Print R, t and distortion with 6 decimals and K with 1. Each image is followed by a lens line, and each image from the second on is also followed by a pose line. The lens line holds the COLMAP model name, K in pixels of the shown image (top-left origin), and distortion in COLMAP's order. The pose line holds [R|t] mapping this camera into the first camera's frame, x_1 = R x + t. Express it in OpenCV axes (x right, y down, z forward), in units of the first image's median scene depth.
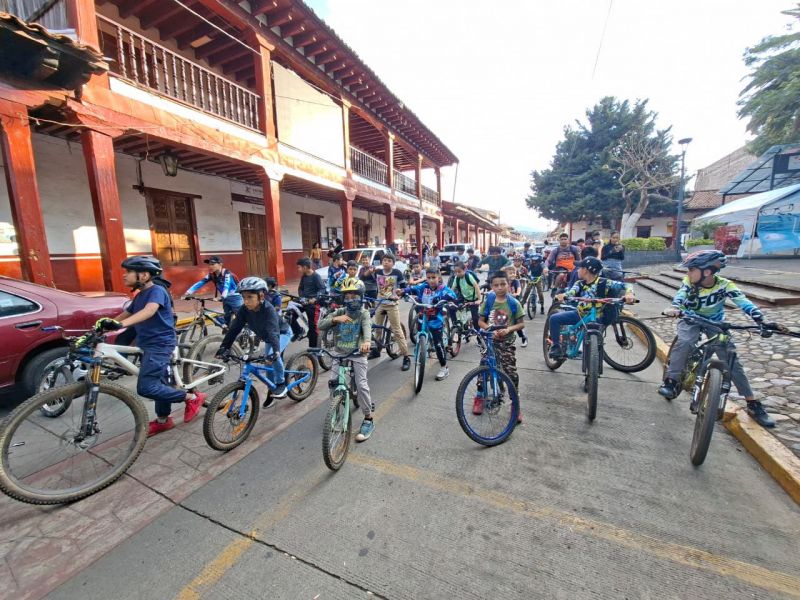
lens RADIAL K [[323.3, 0, 400.0], [0, 323.3, 300.0], [0, 0, 1]] dist [-0.000916, -0.000483]
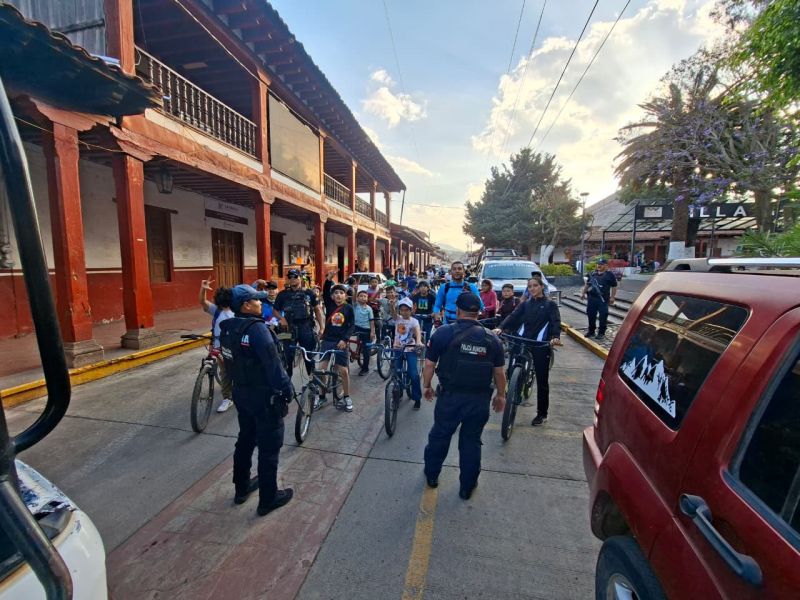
lens RADIAL K [[327.7, 0, 400.0], [0, 327.7, 300.0], [0, 0, 1]] dist [-0.000440, 0.000243]
pose [[0.970501, 0.005659, 0.241032, -0.173002], [0.004655, 0.999098, -0.042201, -0.006029], [-0.241054, 0.042078, 0.969599, -0.101340]]
